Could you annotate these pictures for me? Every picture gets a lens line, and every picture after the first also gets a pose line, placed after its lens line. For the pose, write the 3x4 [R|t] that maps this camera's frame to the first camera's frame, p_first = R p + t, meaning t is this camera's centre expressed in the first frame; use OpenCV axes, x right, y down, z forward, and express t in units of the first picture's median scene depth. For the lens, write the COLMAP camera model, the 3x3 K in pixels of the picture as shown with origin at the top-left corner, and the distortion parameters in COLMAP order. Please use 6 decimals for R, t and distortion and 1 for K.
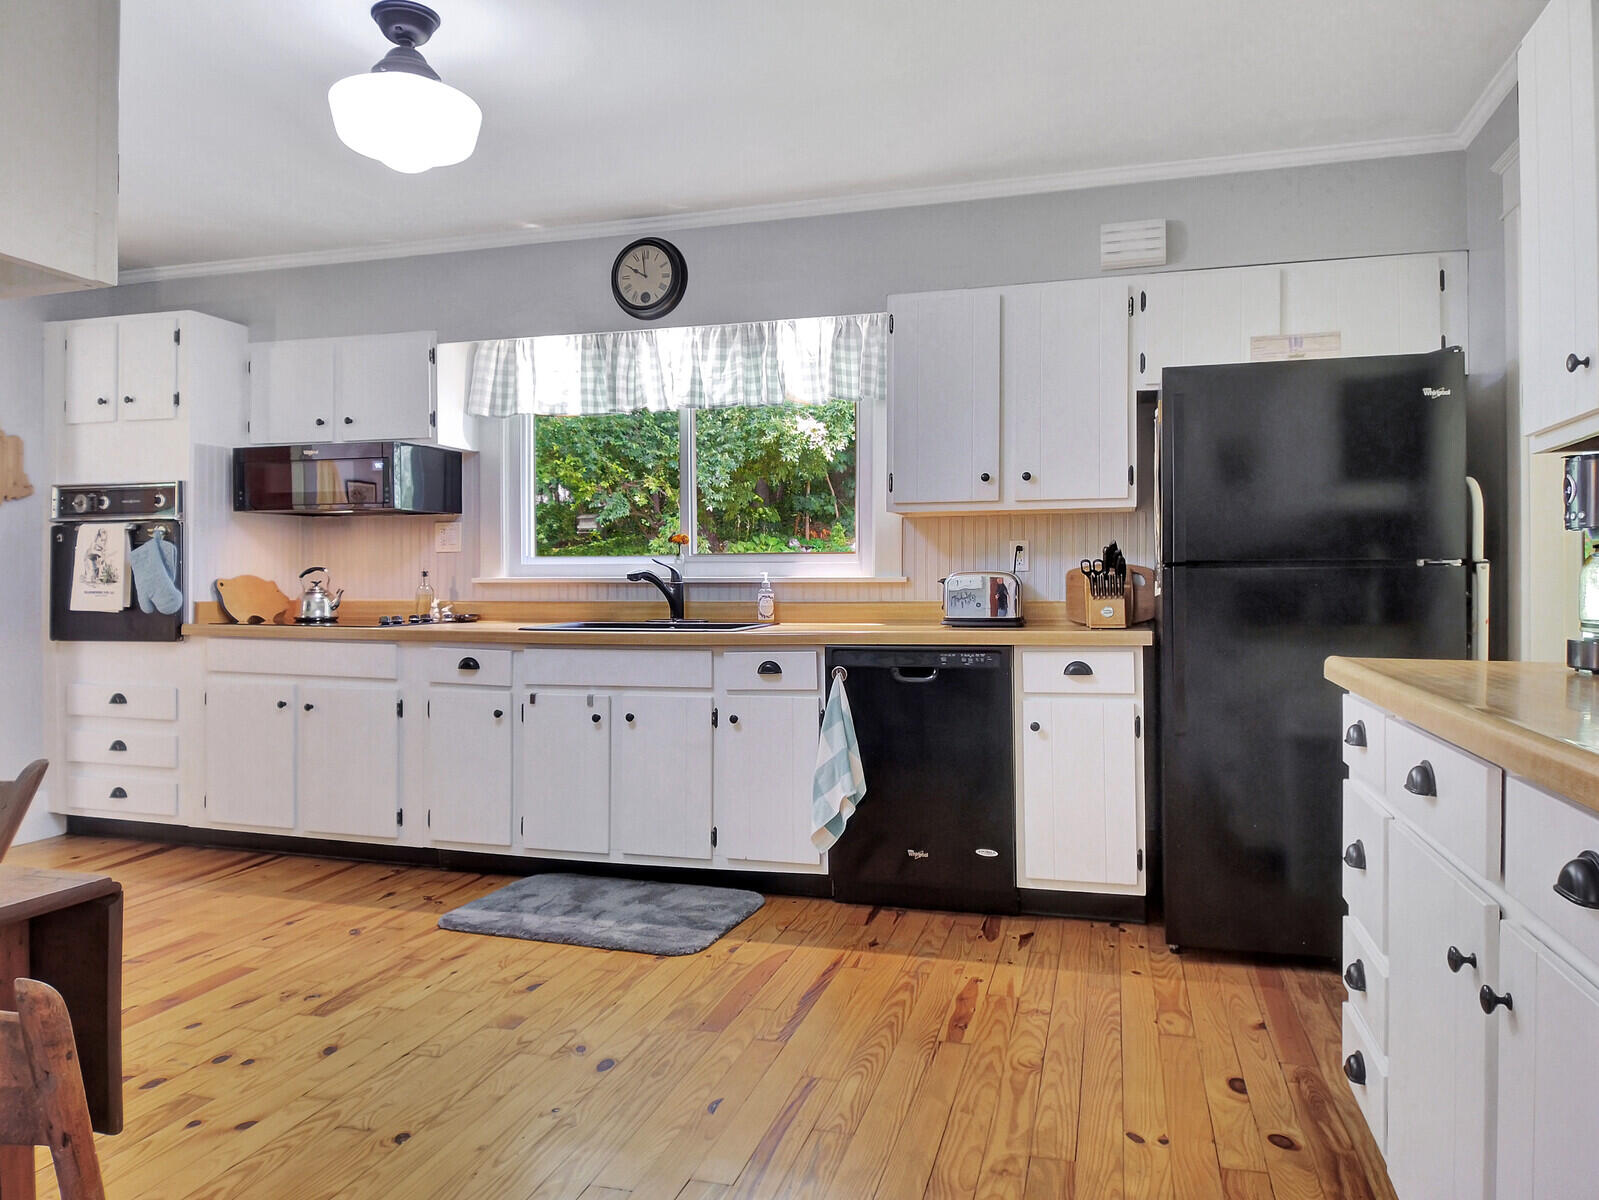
lens RADIAL K [[1102.8, 0, 803.7], [0, 1102.8, 598.9], [0, 0, 1]] dist [0.028099, -0.064818]
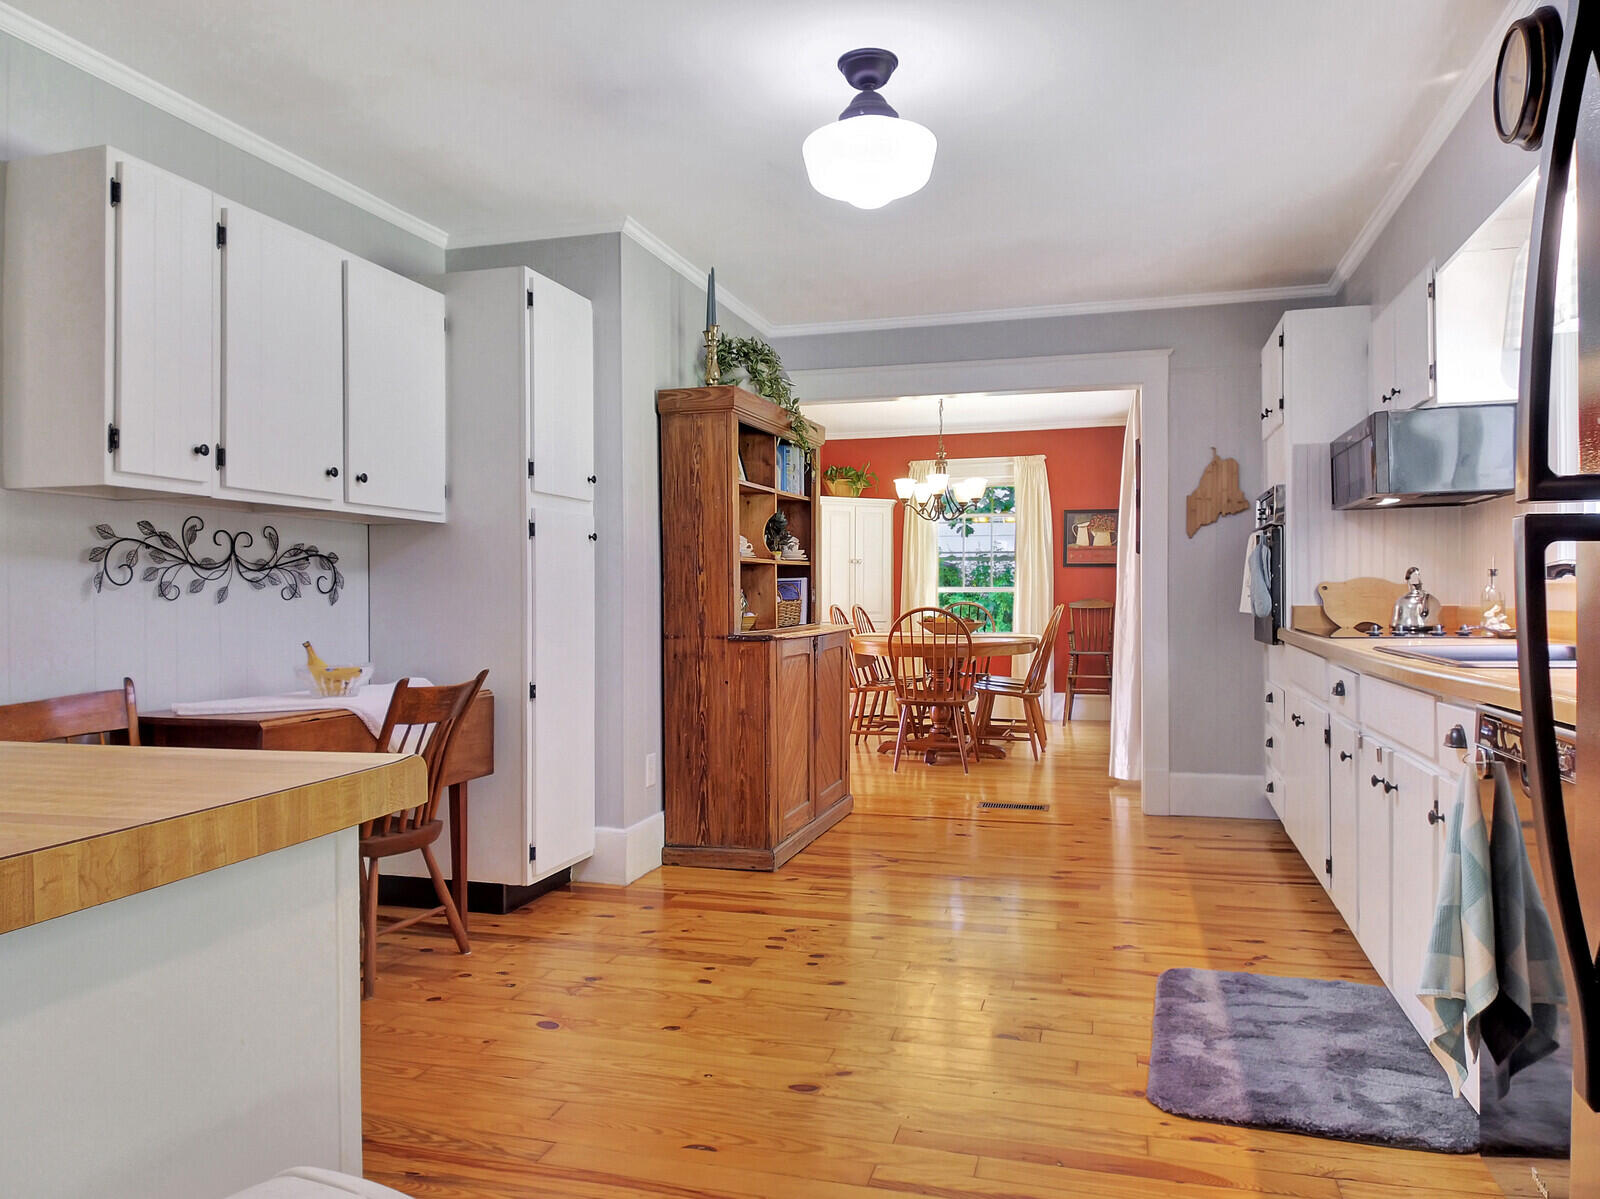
lens RADIAL K [[1103.5, 0, 804.2], [0, 1103.5, 598.4], [0, 0, 1]] dist [0.028099, -0.064818]
pose [[0.005672, 0.000857, -0.999984, 0.581344], [-0.016612, 0.999862, 0.000763, 0.003629], [0.999846, 0.016607, 0.005686, 0.755996]]
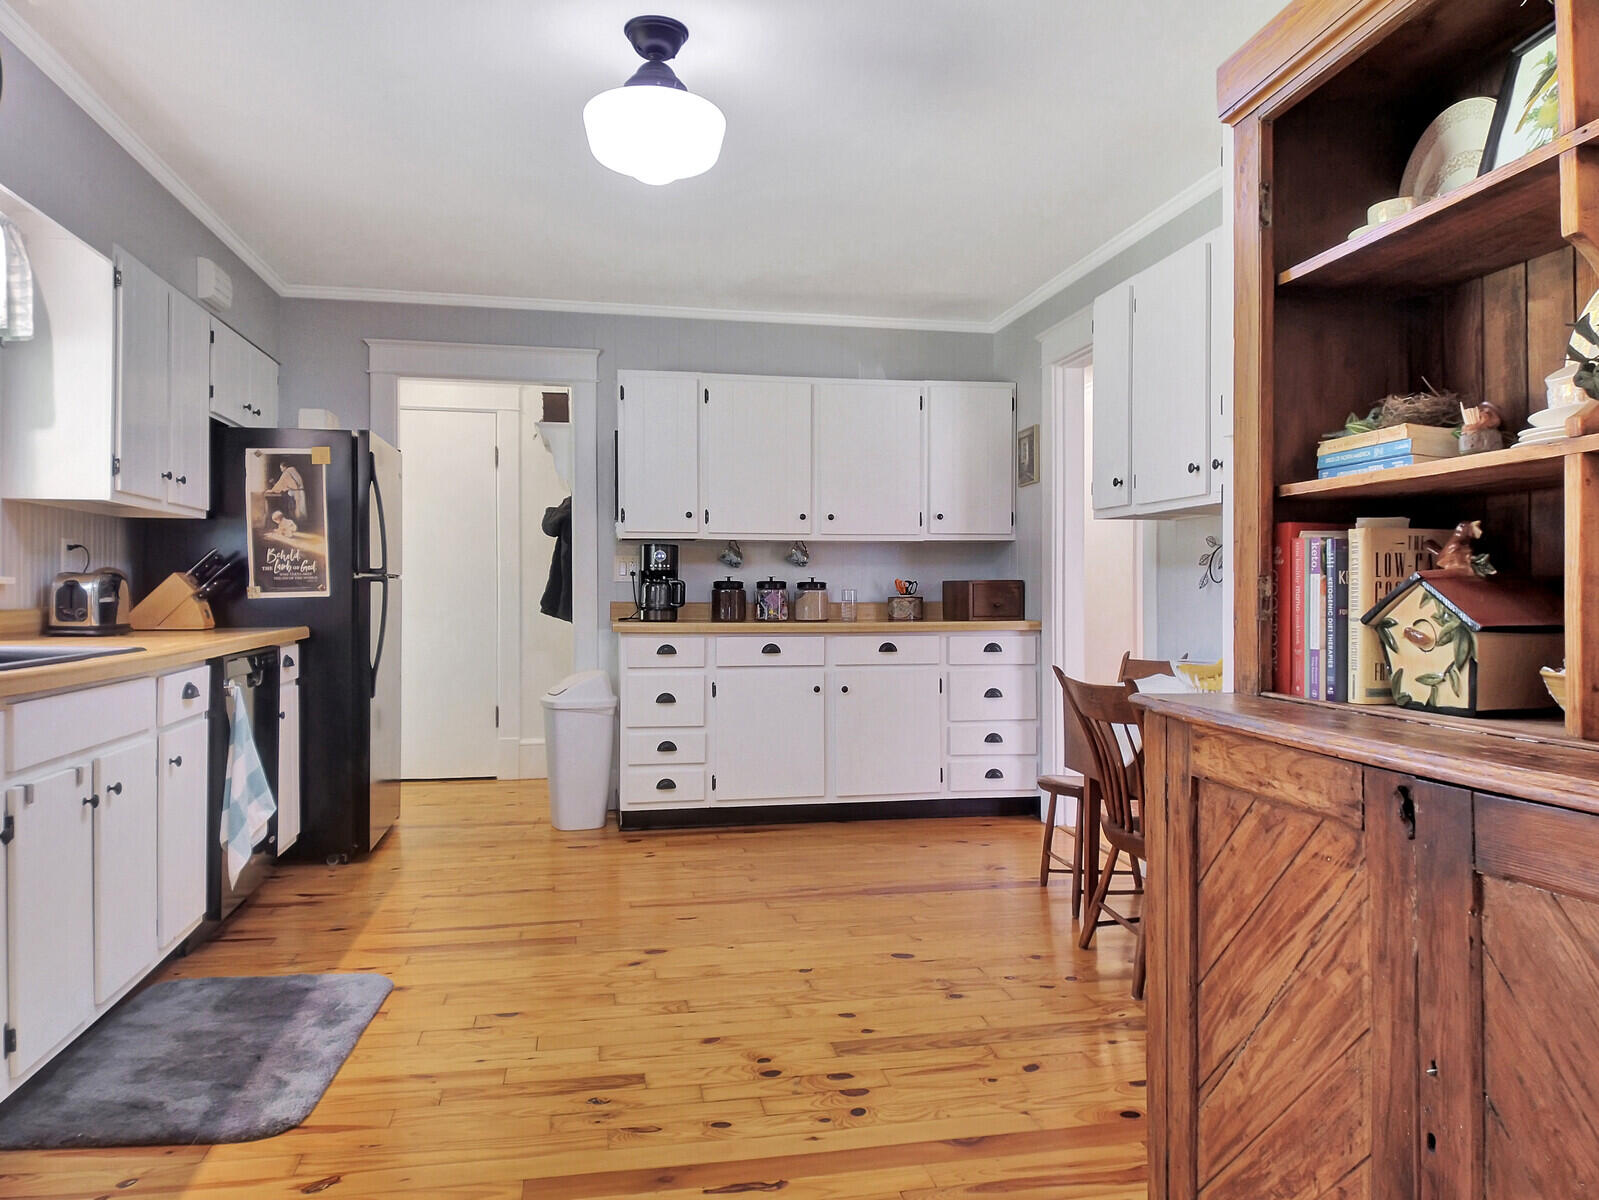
lens RADIAL K [[1136.0, 0, 833.8], [0, 1136.0, 579.0], [0, 0, 1]] dist [-0.002338, -0.001307]
pose [[-0.470746, 0.005052, 0.882254, -1.115492], [0.020951, 0.999766, 0.005454, -0.014659], [-0.882020, 0.021051, -0.470741, 1.097536]]
